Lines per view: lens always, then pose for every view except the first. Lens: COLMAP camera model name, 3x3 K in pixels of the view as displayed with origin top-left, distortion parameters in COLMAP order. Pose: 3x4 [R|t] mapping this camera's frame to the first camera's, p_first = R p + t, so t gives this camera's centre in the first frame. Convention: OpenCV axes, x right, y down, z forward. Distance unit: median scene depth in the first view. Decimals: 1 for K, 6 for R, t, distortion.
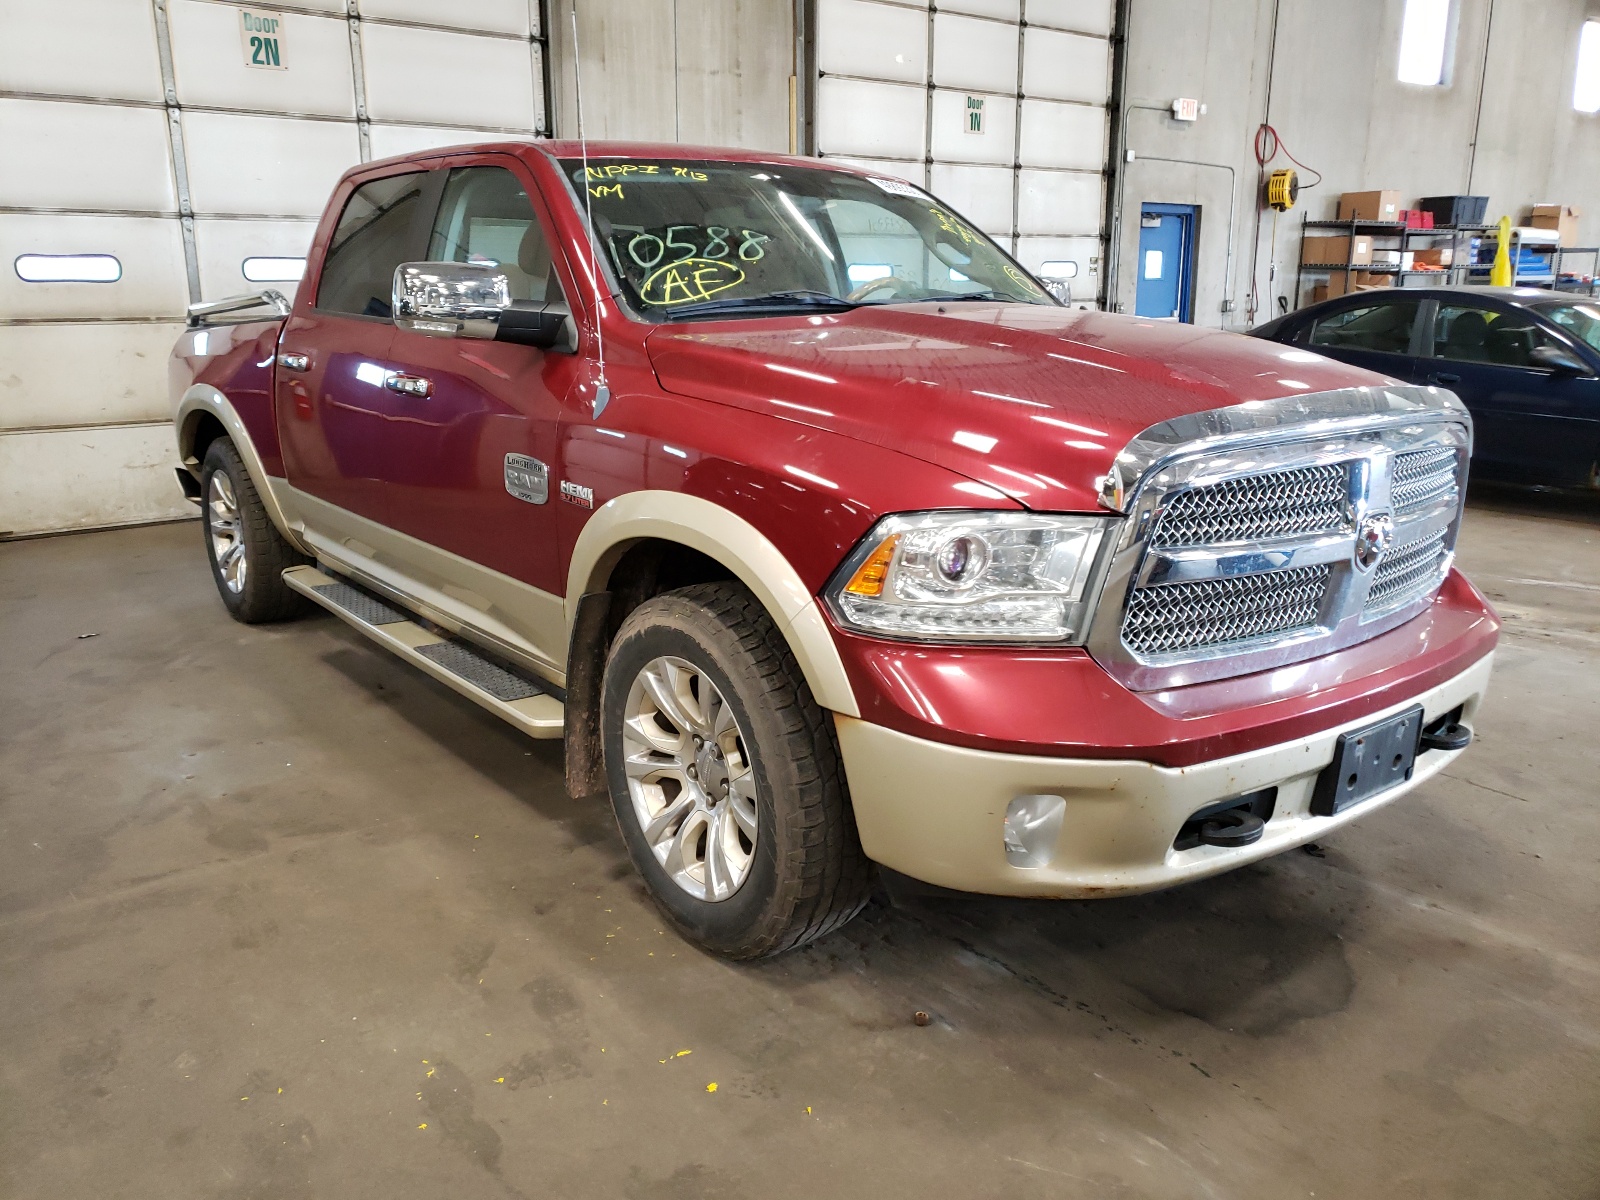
lens RADIAL K [[1241.2, 0, 785.7], [0, 1241.2, 614.0], [0, 0, 1]] dist [0.017938, 0.009674]
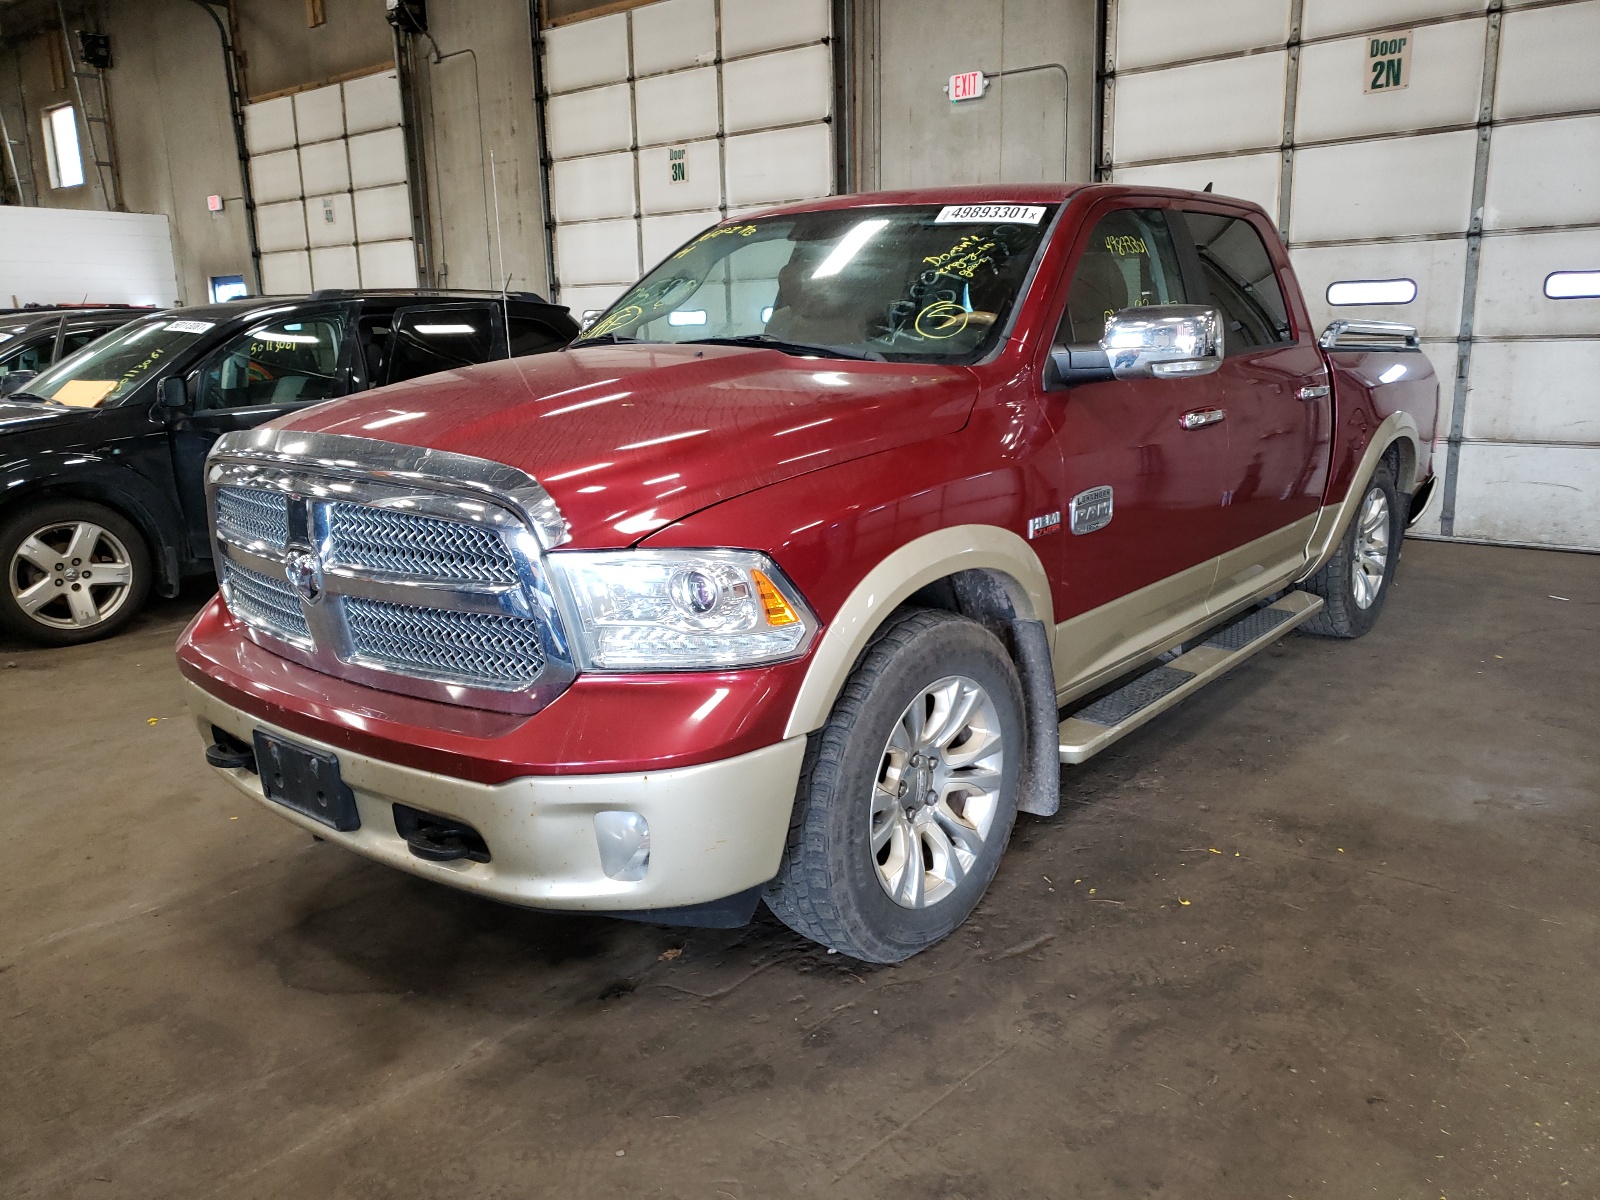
lens RADIAL K [[1241.2, 0, 785.7], [0, 1241.2, 614.0], [0, 0, 1]] dist [0.017938, 0.009674]
pose [[0.217586, 0.224643, -0.949838, 1.263792], [-0.232528, 0.957064, 0.173086, -0.243704], [0.947938, 0.183203, 0.260480, 0.890902]]
